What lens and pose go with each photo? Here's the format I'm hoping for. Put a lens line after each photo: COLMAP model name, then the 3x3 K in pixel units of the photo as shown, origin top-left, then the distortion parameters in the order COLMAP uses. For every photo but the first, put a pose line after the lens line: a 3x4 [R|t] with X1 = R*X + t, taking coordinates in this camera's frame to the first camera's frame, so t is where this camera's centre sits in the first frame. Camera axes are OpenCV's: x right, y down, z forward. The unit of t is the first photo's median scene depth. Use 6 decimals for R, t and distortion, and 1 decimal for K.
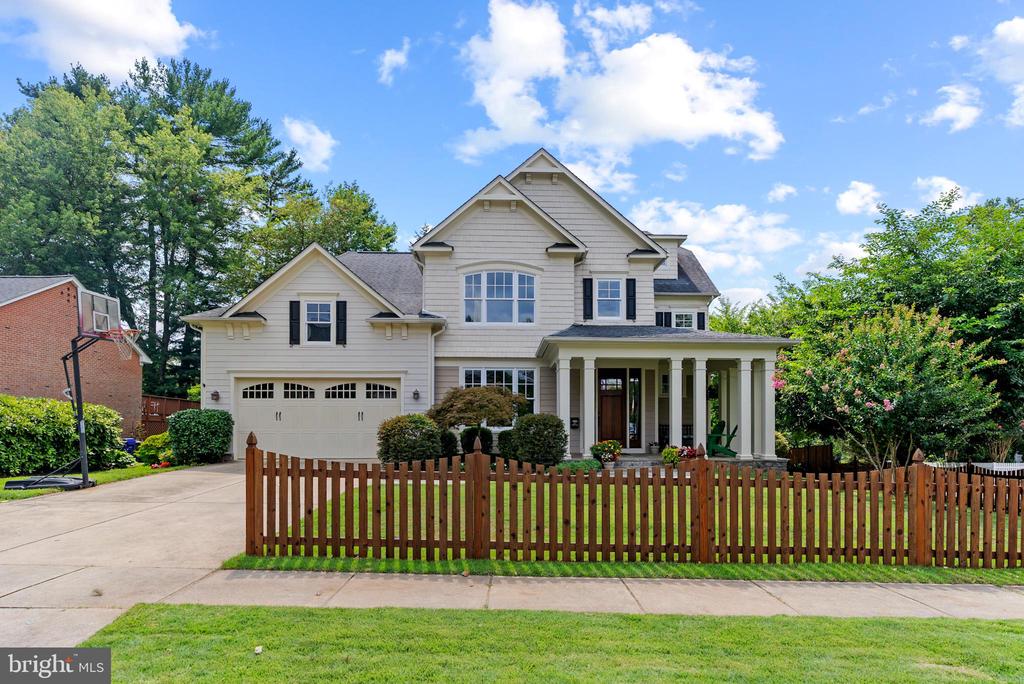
lens RADIAL K [[550.2, 0, 510.9], [0, 550.2, 427.9], [0, 0, 1]] dist [0.000693, -0.000624]
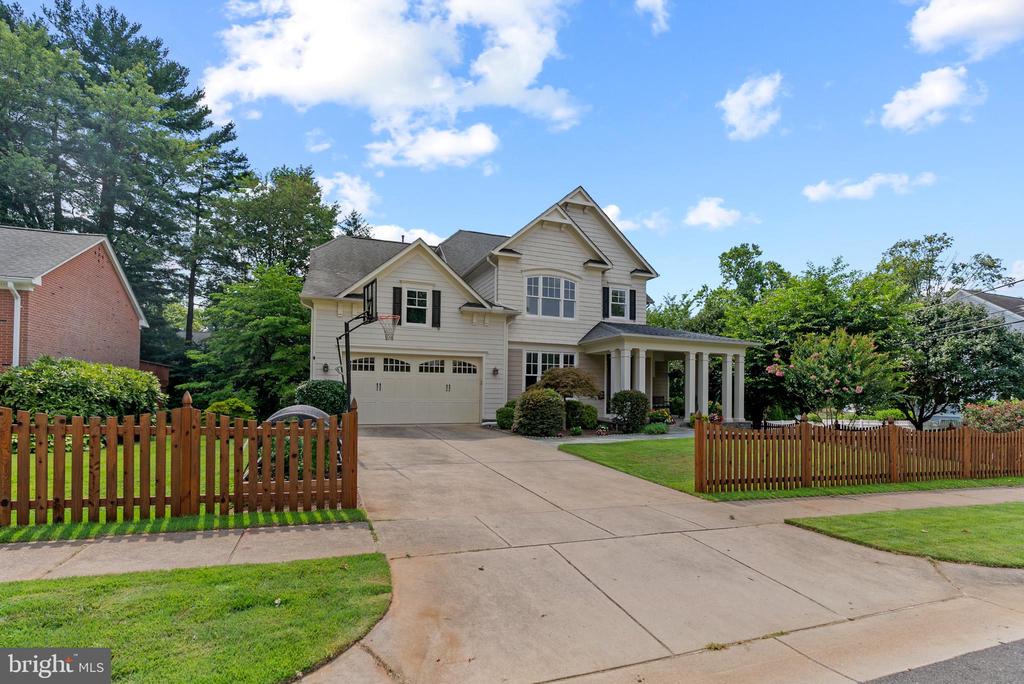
lens RADIAL K [[470.8, 0, 488.4], [0, 470.8, 392.1], [0, 0, 1]] dist [-0.000129, 0.000211]
pose [[0.945460, 0.010455, 0.325570, -0.519042], [-0.011676, 0.999930, 0.001796, -0.014636], [-0.325529, -0.005499, 0.945516, 0.004547]]
